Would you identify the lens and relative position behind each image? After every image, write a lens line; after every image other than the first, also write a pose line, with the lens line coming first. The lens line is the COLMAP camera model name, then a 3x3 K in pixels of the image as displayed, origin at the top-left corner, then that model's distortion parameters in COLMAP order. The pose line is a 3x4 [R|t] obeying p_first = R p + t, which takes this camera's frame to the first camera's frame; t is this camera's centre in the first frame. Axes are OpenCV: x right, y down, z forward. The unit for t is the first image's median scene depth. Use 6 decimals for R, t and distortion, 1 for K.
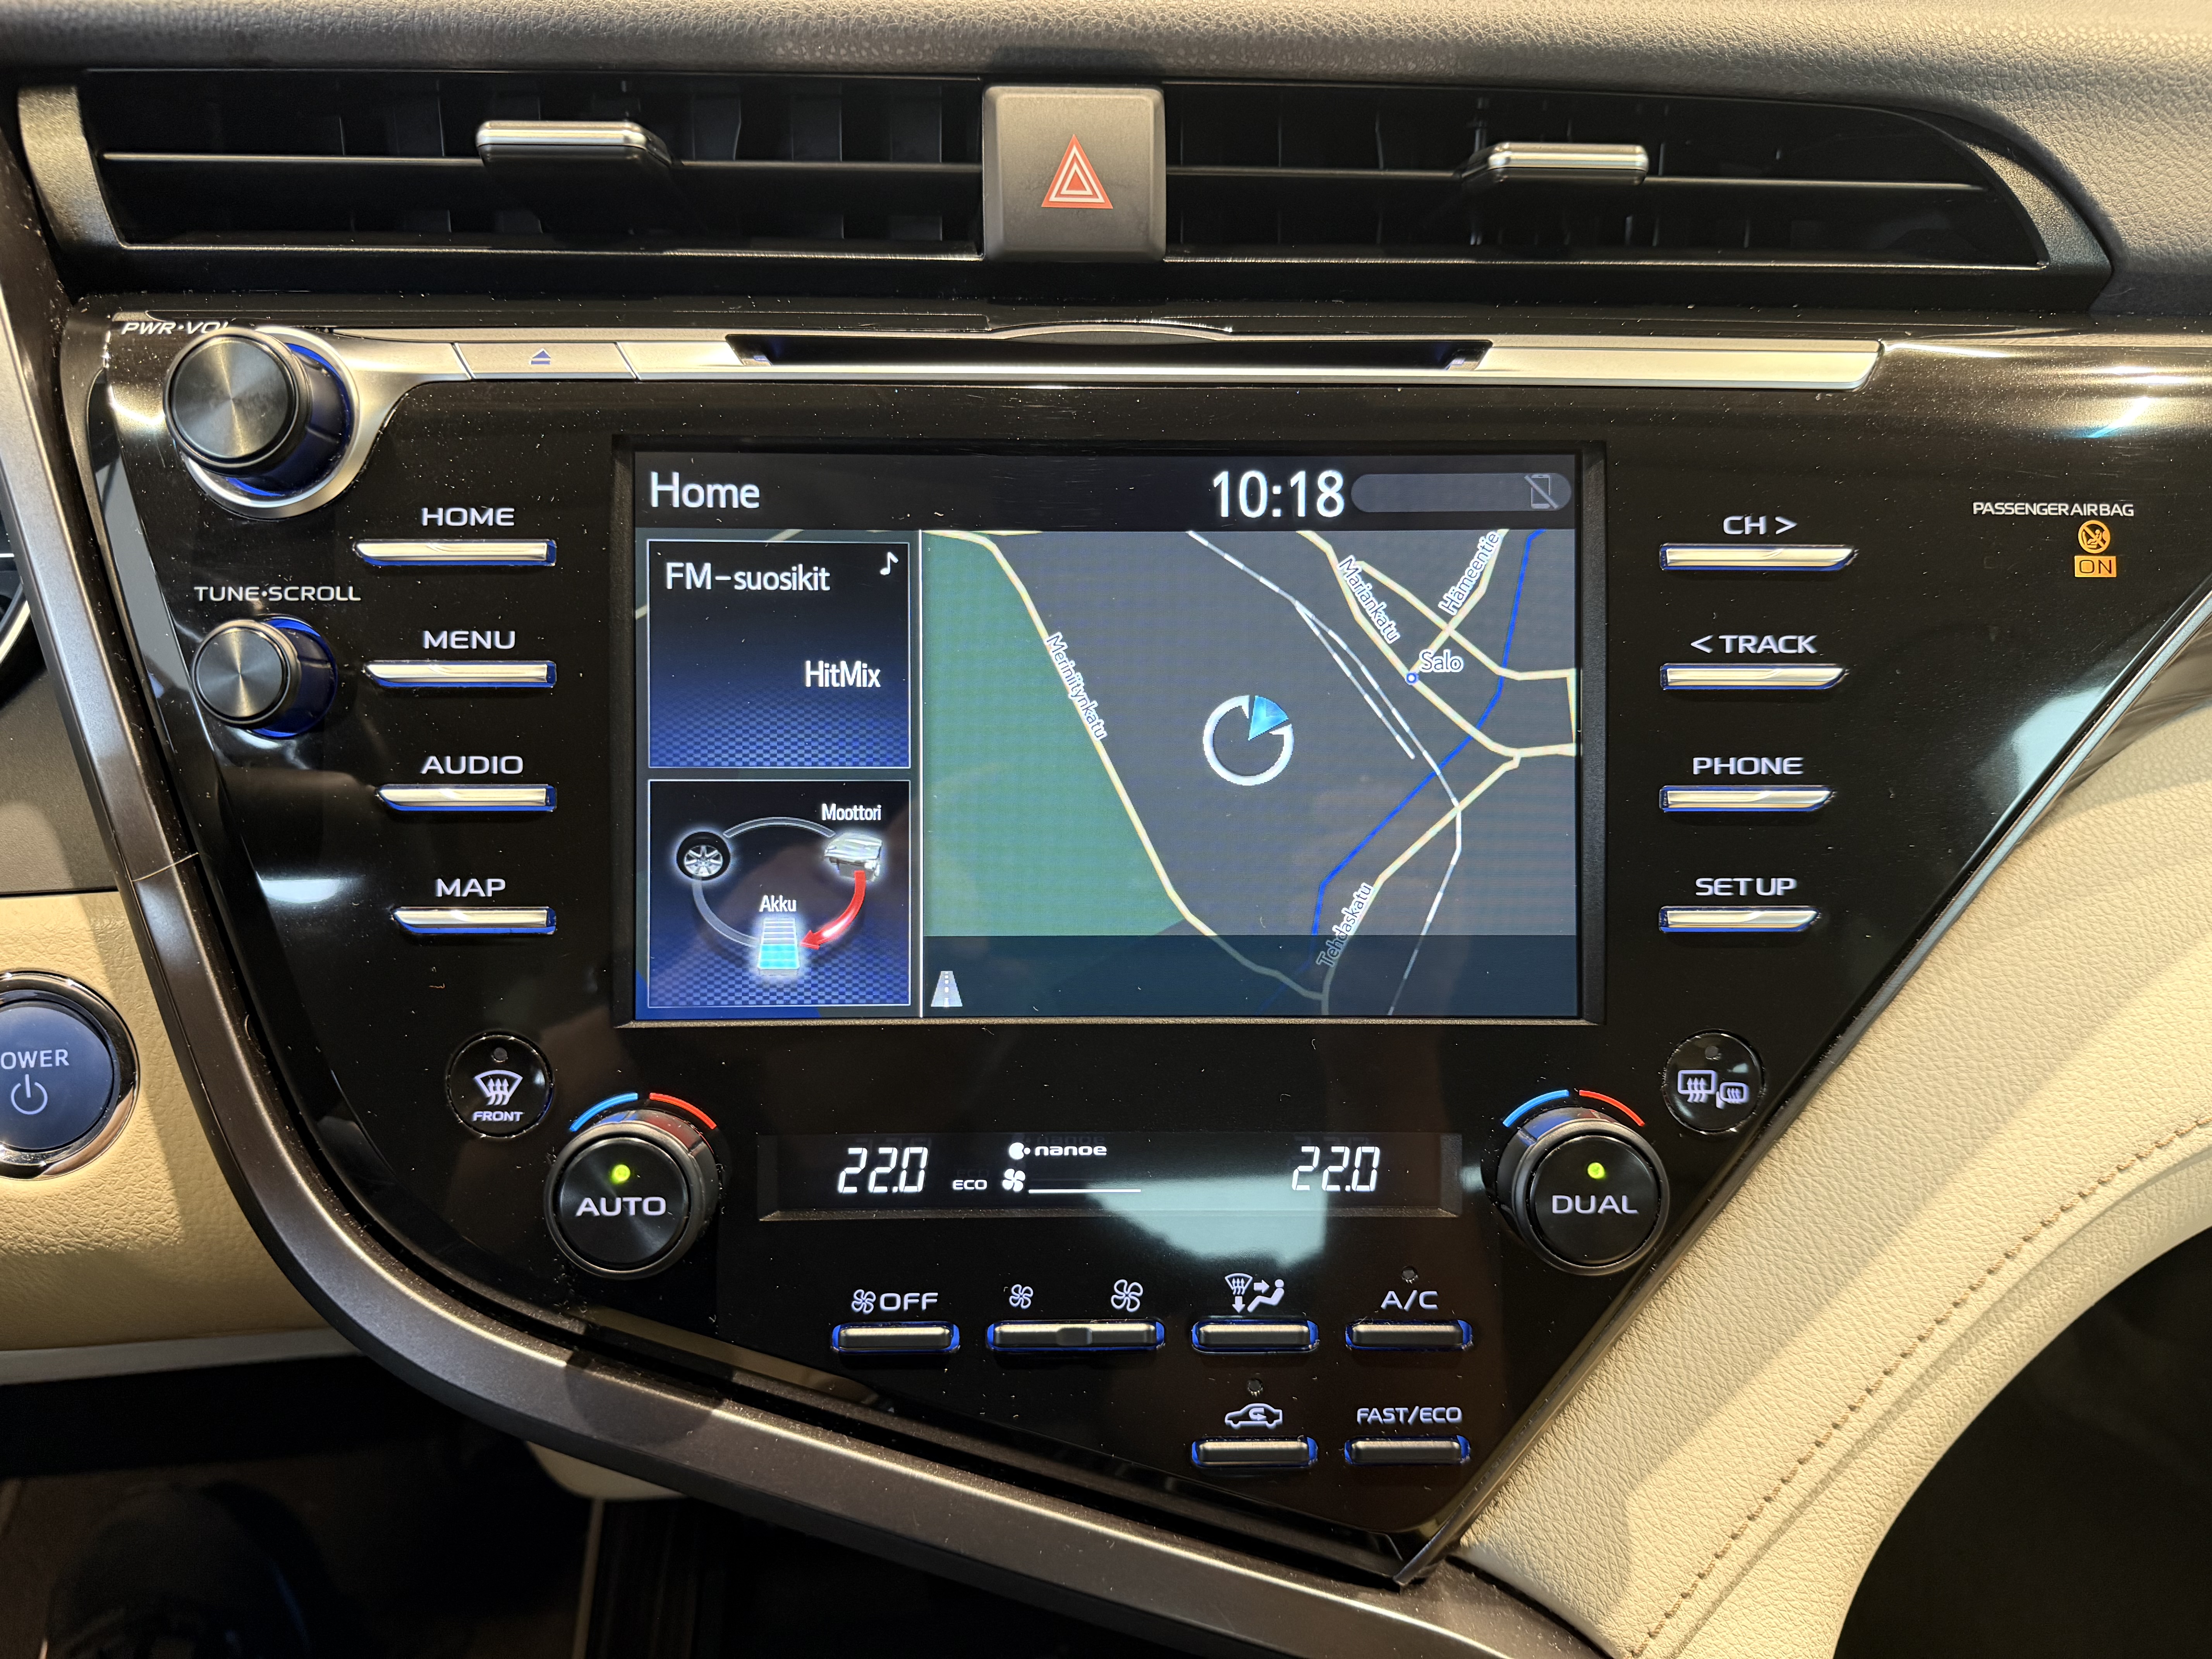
lens RADIAL K [[1557.2, 0, 1106.0], [0, 1557.2, 829.5], [0, 0, 1]] dist [0.198027, -0.456884]
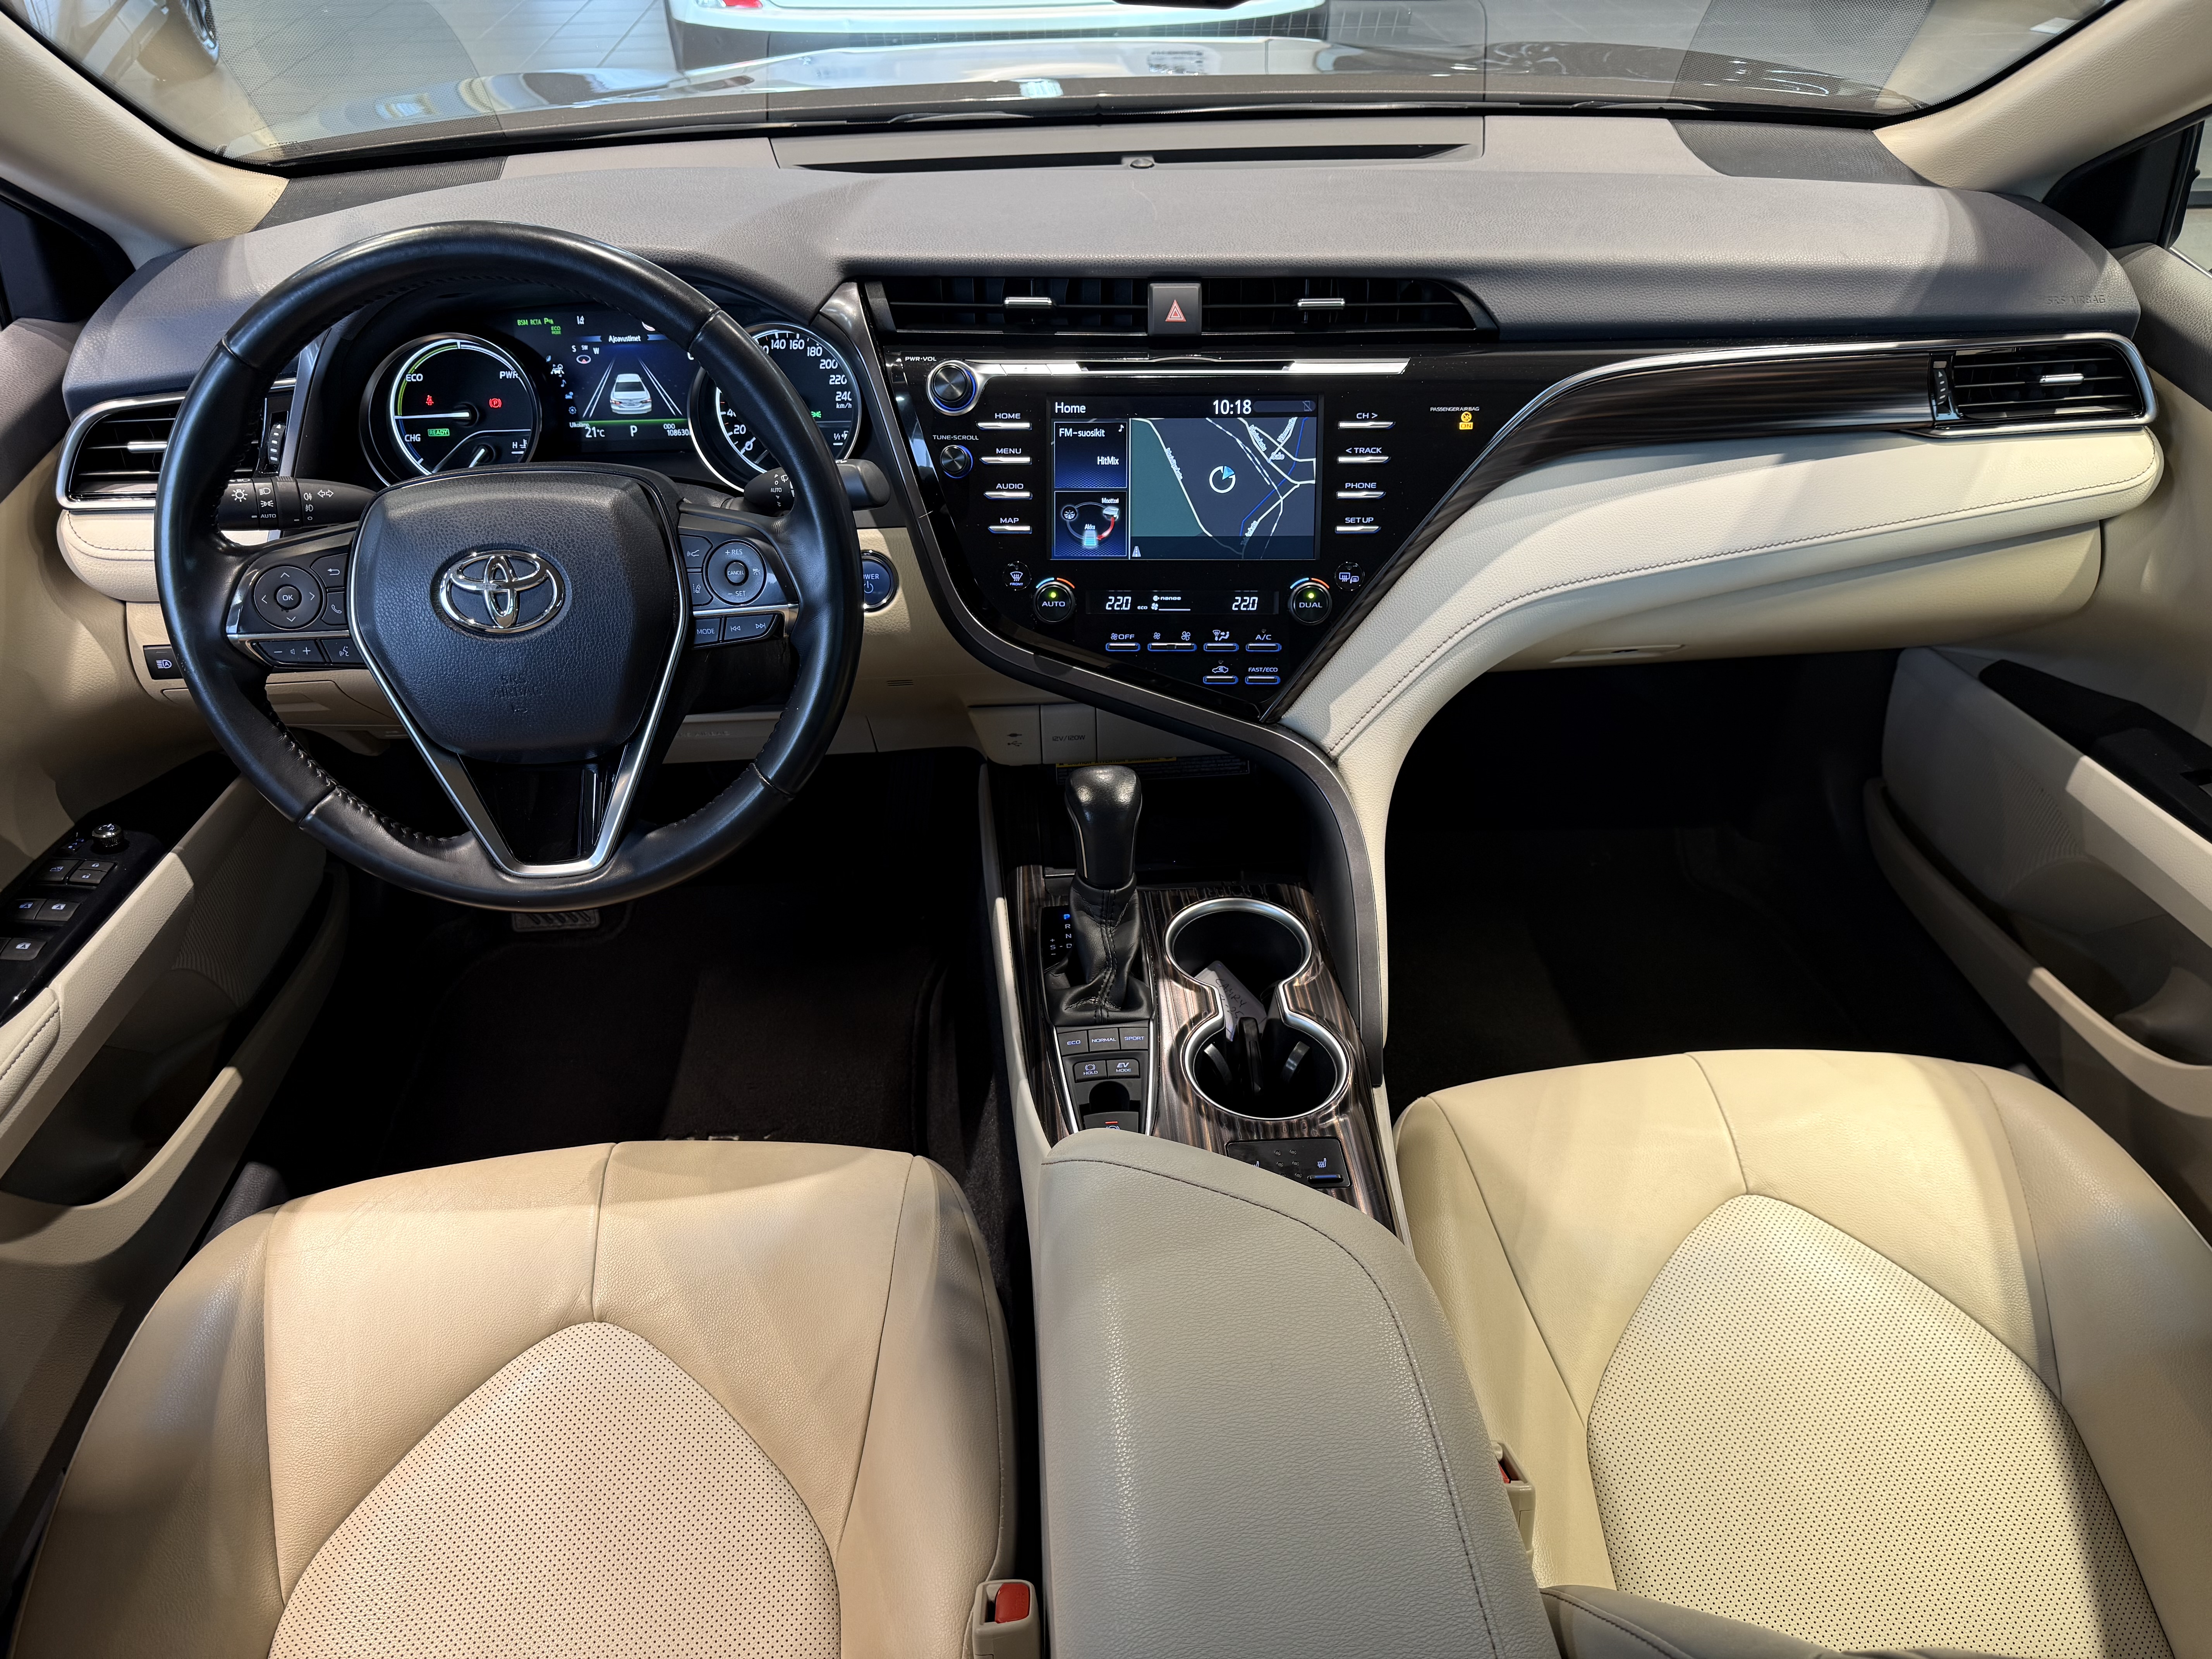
lens RADIAL K [[1557.2, 0, 1106.0], [0, 1557.2, 829.5], [0, 0, 1]] dist [0.198027, -0.456884]
pose [[0.999177, 0.008852, -0.039574, -0.024215], [-0.004896, 0.995079, 0.098967, 0.380637], [0.040255, -0.098692, 0.994303, -2.623845]]
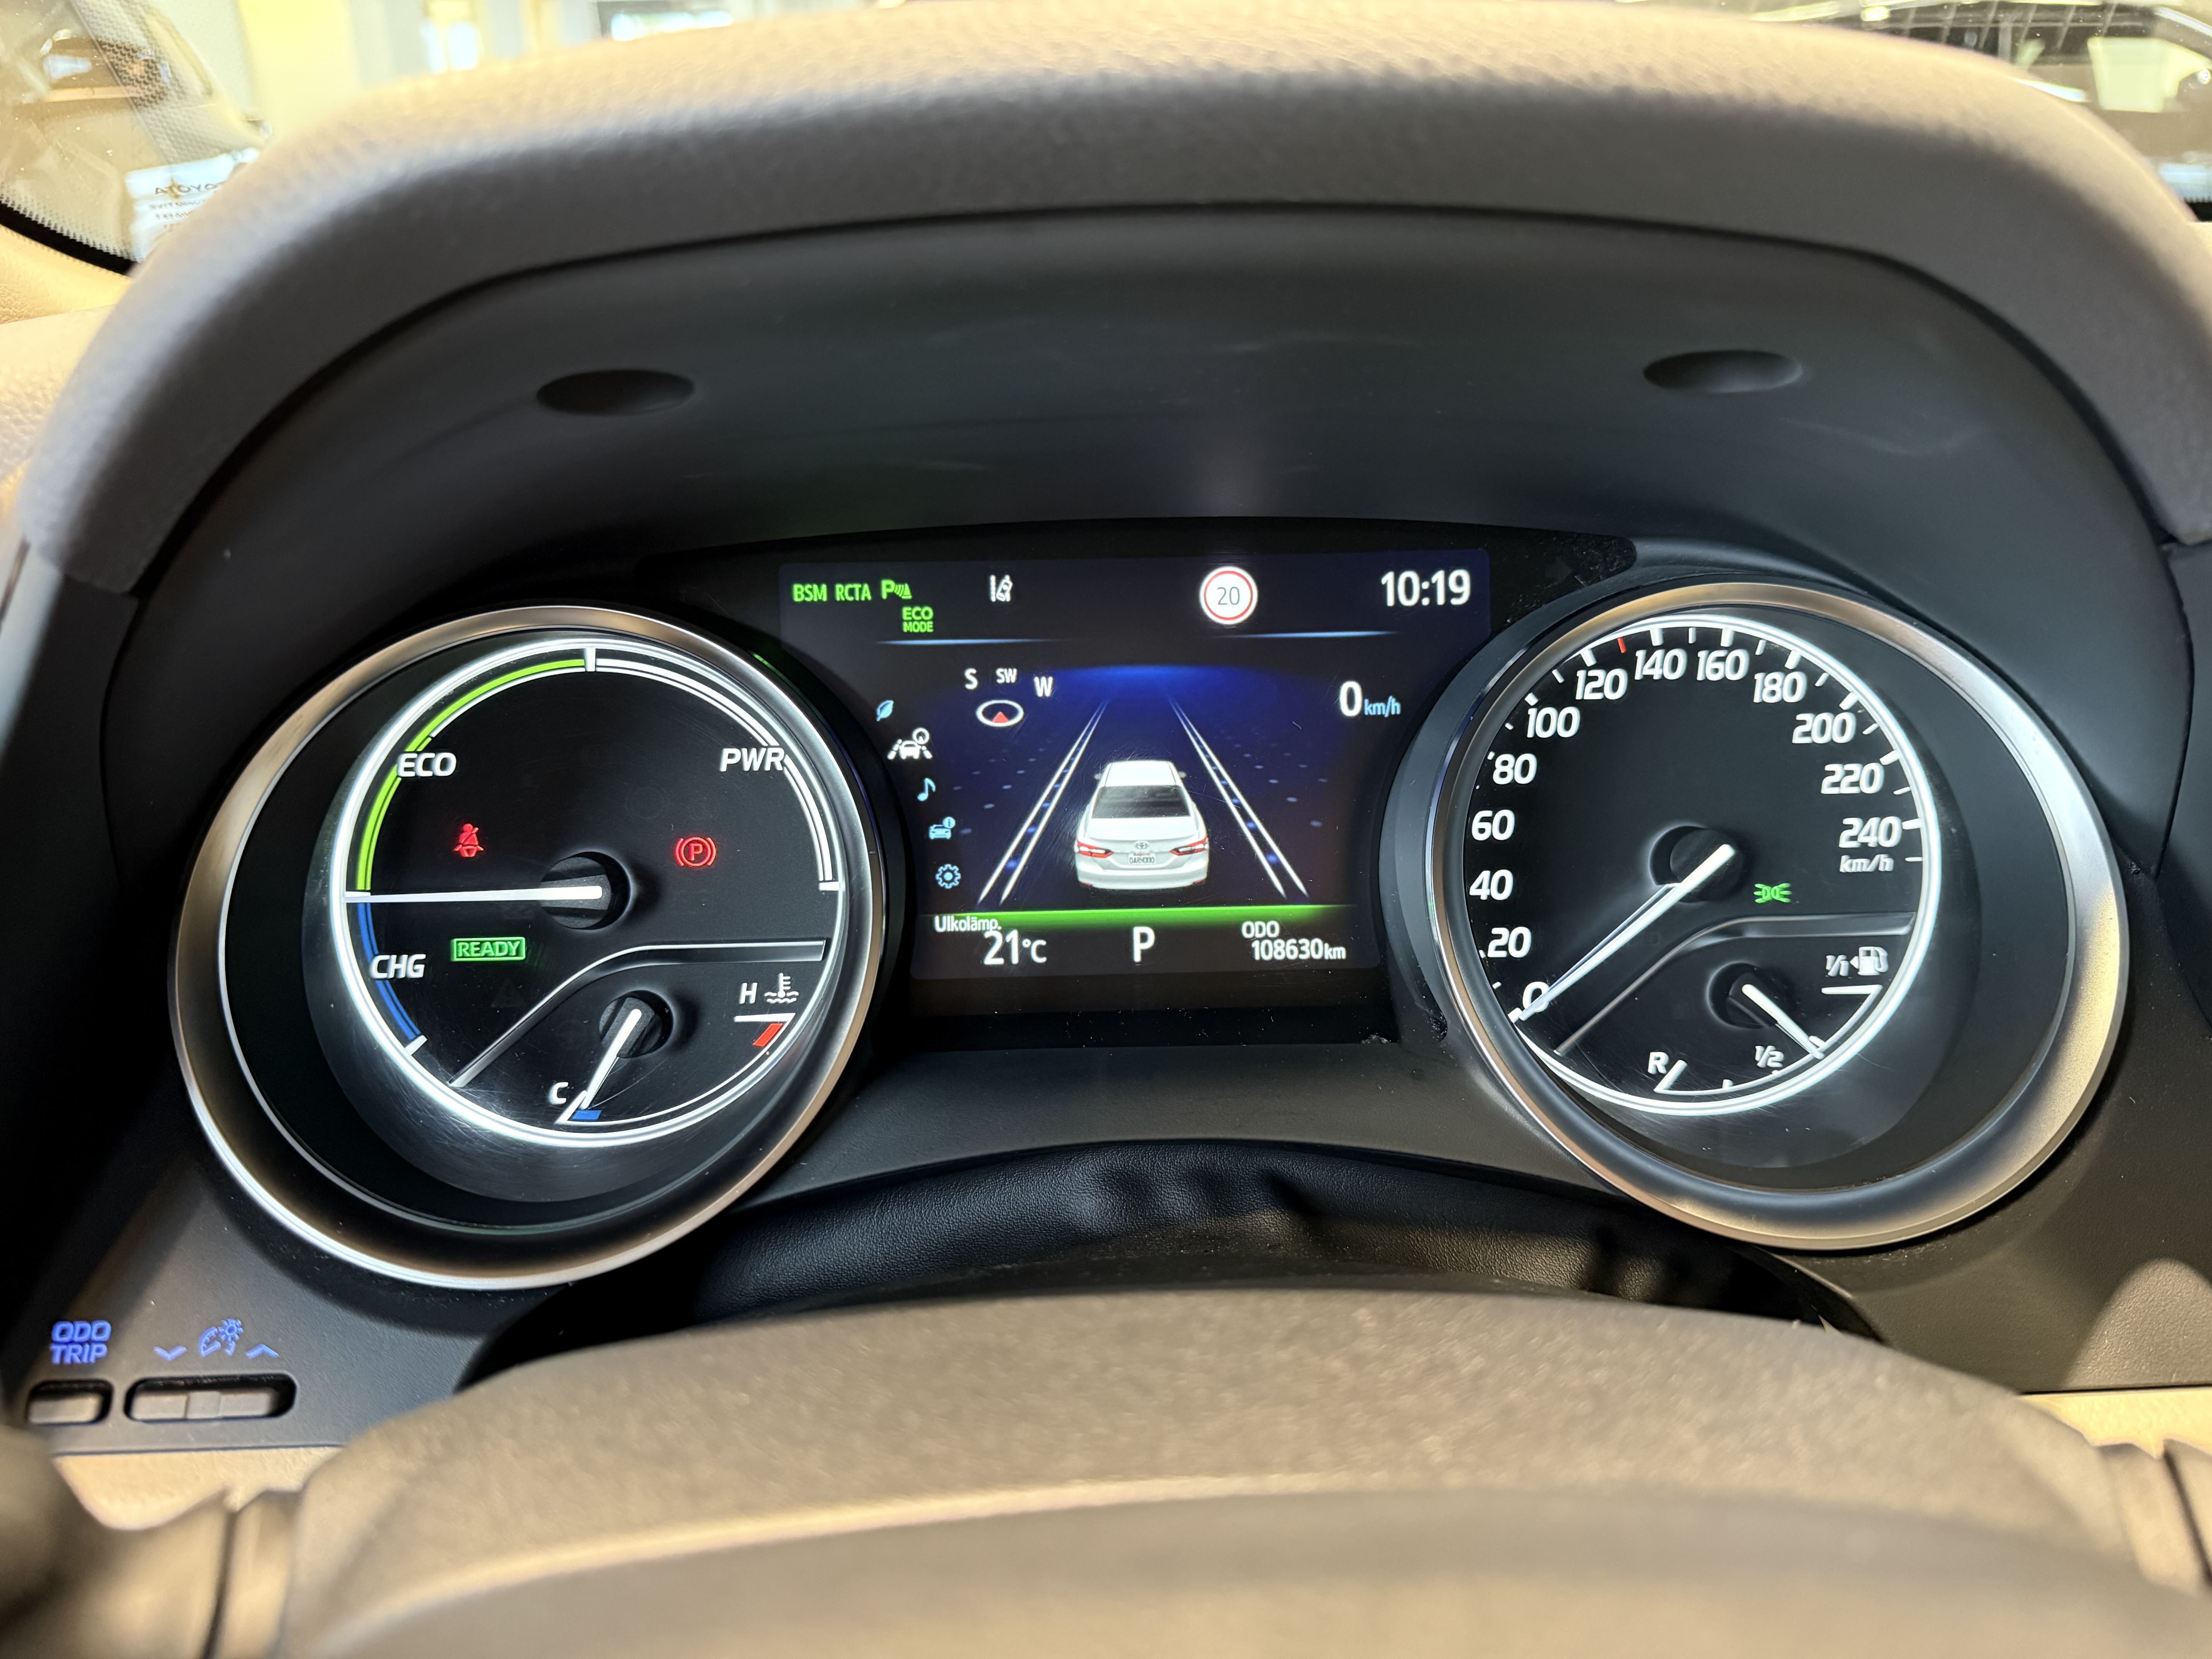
lens RADIAL K [[1557.2, 0, 1106.0], [0, 1557.2, 829.5], [0, 0, 1]] dist [0.198027, -0.456884]
pose [[0.997053, 0.010075, -0.076048, -1.289052], [-0.020624, 0.990044, -0.139236, -0.125465], [0.073888, 0.140394, 0.987335, 0.166442]]
